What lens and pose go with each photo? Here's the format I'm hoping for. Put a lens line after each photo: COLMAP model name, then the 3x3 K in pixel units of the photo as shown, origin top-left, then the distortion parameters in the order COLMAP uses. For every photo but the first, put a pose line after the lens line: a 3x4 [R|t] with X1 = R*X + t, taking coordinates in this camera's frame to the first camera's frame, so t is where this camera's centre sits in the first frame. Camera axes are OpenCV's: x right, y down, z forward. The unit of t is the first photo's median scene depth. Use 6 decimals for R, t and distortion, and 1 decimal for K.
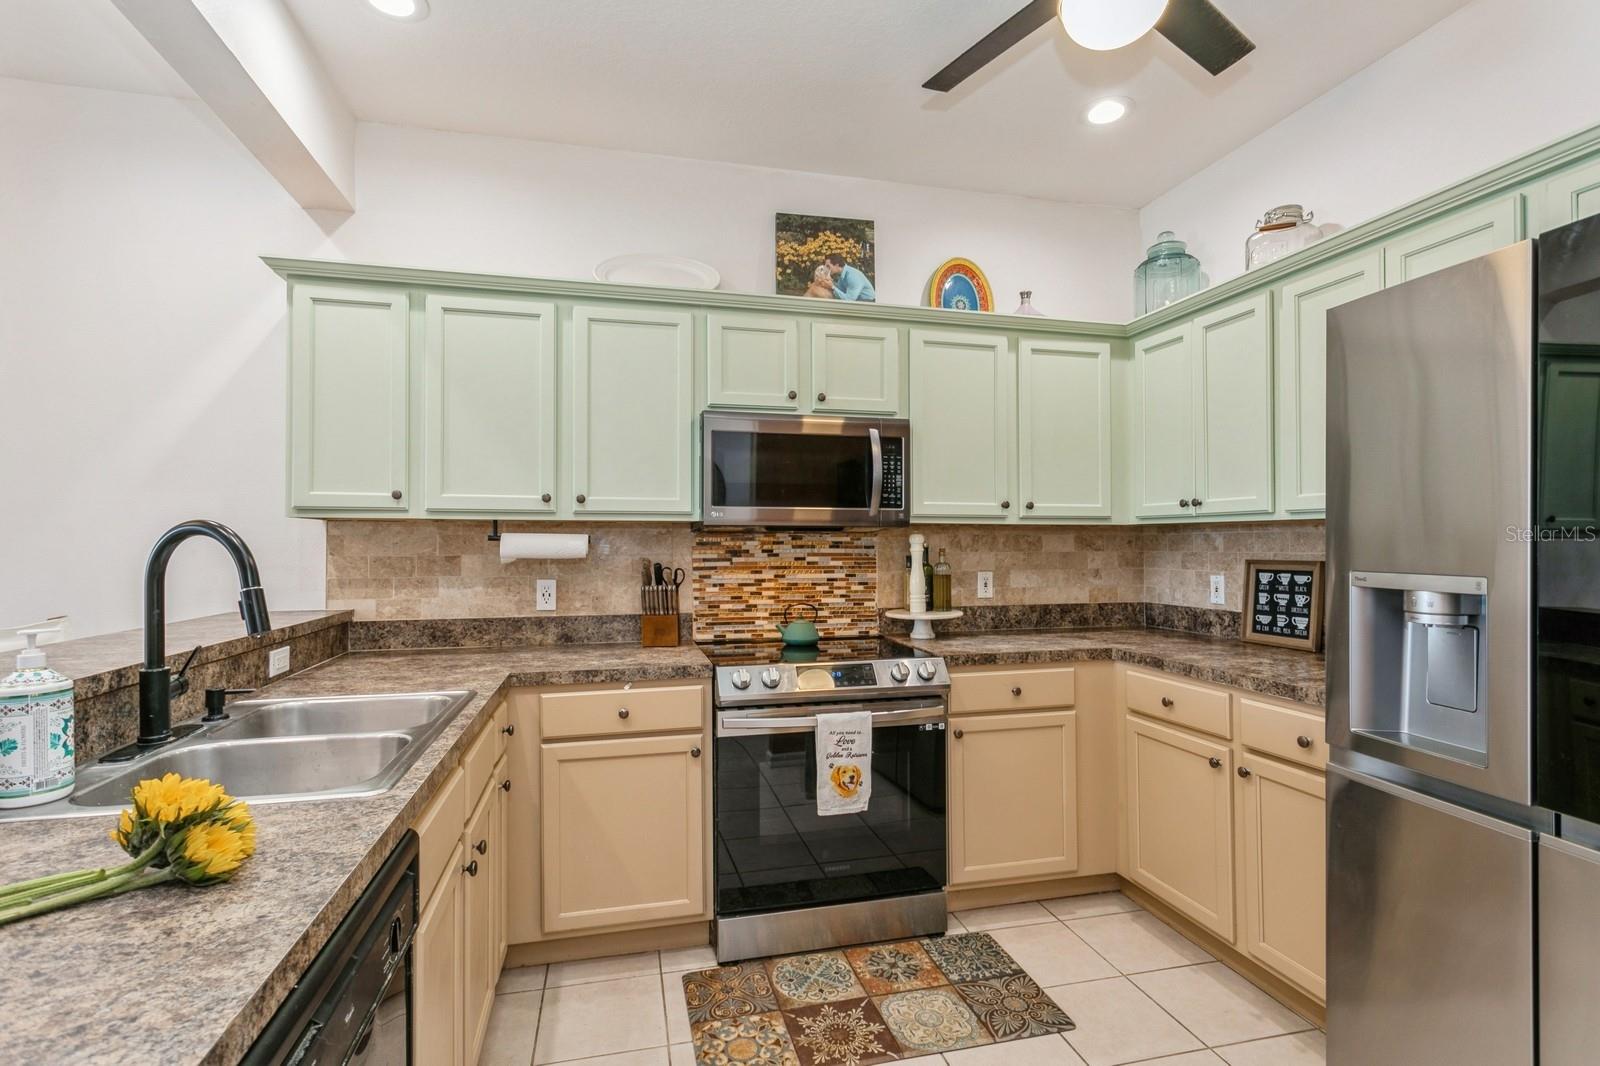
lens RADIAL K [[760.5, 0, 794.3], [0, 760.5, 539.0], [0, 0, 1]] dist [-0.003056, 0.000832]
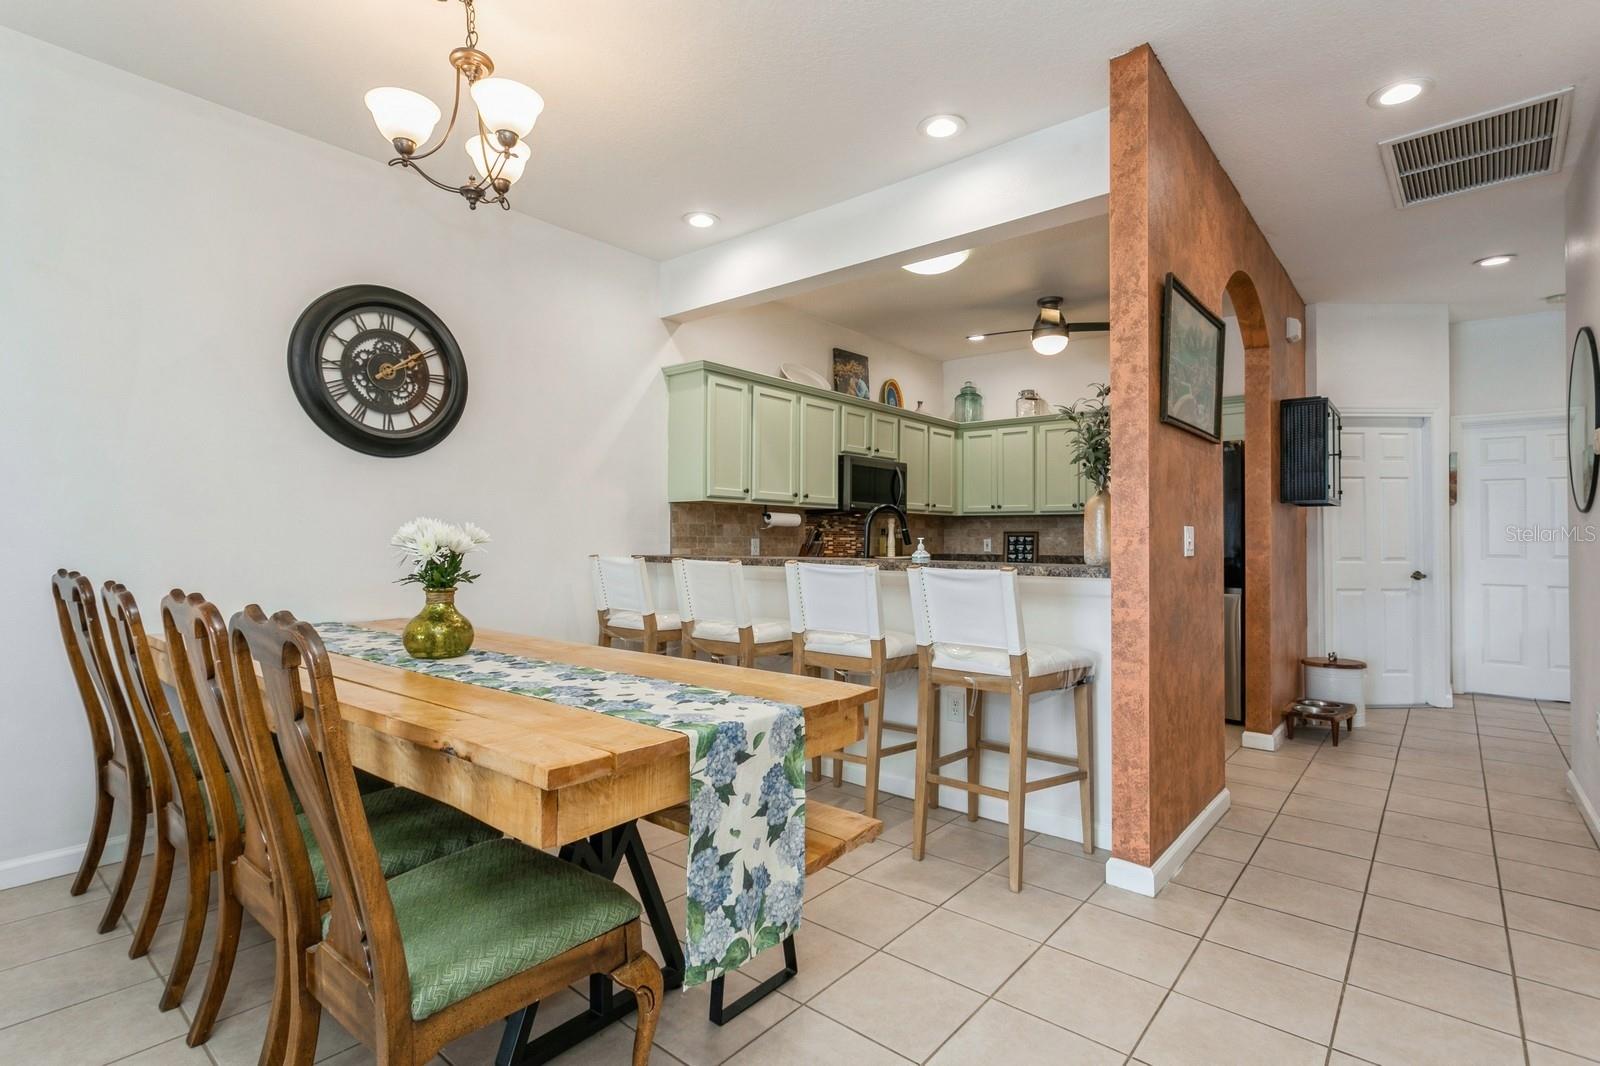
lens RADIAL K [[760.5, 0, 794.3], [0, 760.5, 539.0], [0, 0, 1]] dist [-0.003056, 0.000832]
pose [[0.809538, 0.004144, 0.587053, -1.336313], [-0.007960, 0.999961, 0.003918, 0.047249], [-0.587014, -0.007845, 0.809539, -0.530606]]
